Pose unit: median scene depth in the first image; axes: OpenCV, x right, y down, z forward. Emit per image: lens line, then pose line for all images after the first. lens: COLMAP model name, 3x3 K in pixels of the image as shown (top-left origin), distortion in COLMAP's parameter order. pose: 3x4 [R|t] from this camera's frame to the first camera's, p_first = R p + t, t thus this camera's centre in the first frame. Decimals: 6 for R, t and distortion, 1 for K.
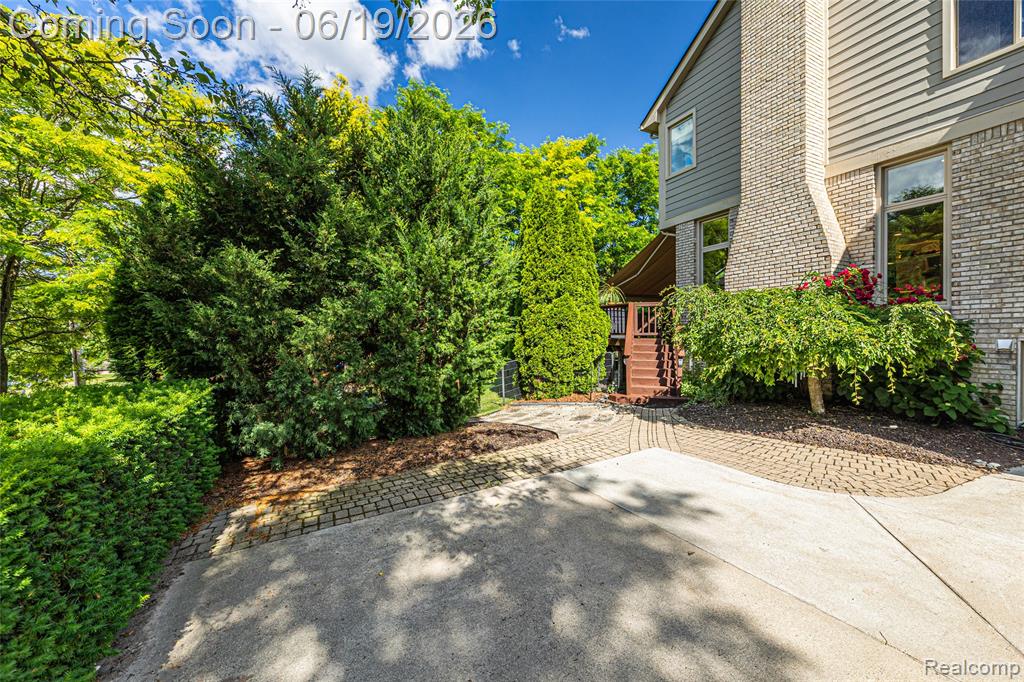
lens RADIAL K [[409.2, 0, 515.4], [0, 409.2, 341.5], [0, 0, 1]] dist [0.003011, -0.000365]
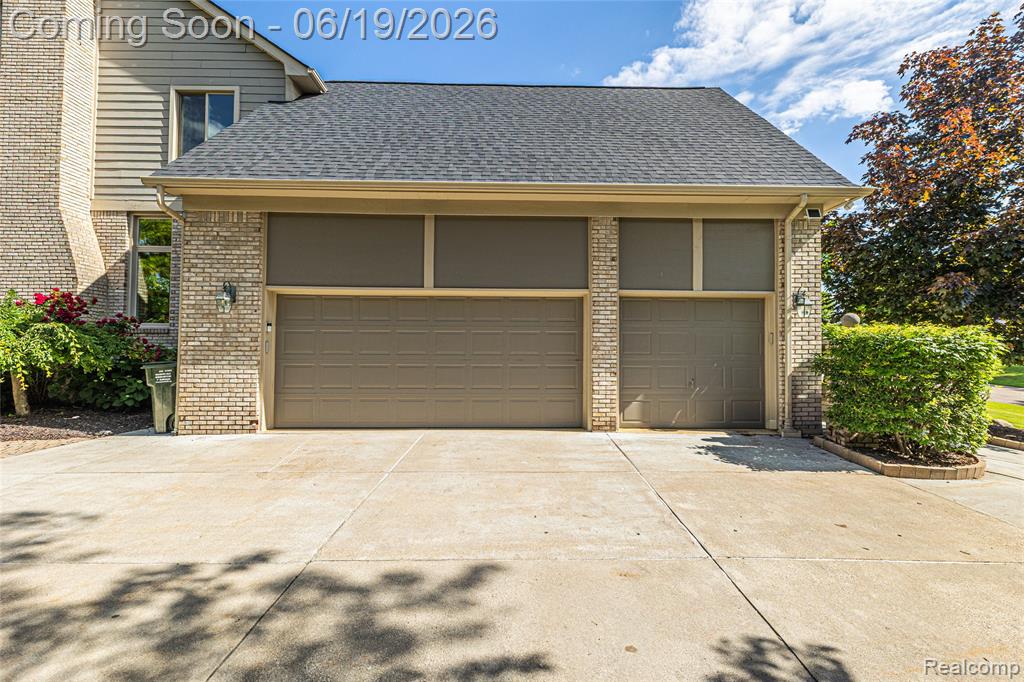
lens RADIAL K [[409.2, 0, 515.4], [0, 409.2, 341.5], [0, 0, 1]] dist [0.003011, -0.000365]
pose [[0.456593, 0.024646, 0.889334, 0.332270], [0.003718, 0.999555, -0.029610, 0.011012], [-0.889668, 0.016826, 0.456298, -0.681359]]
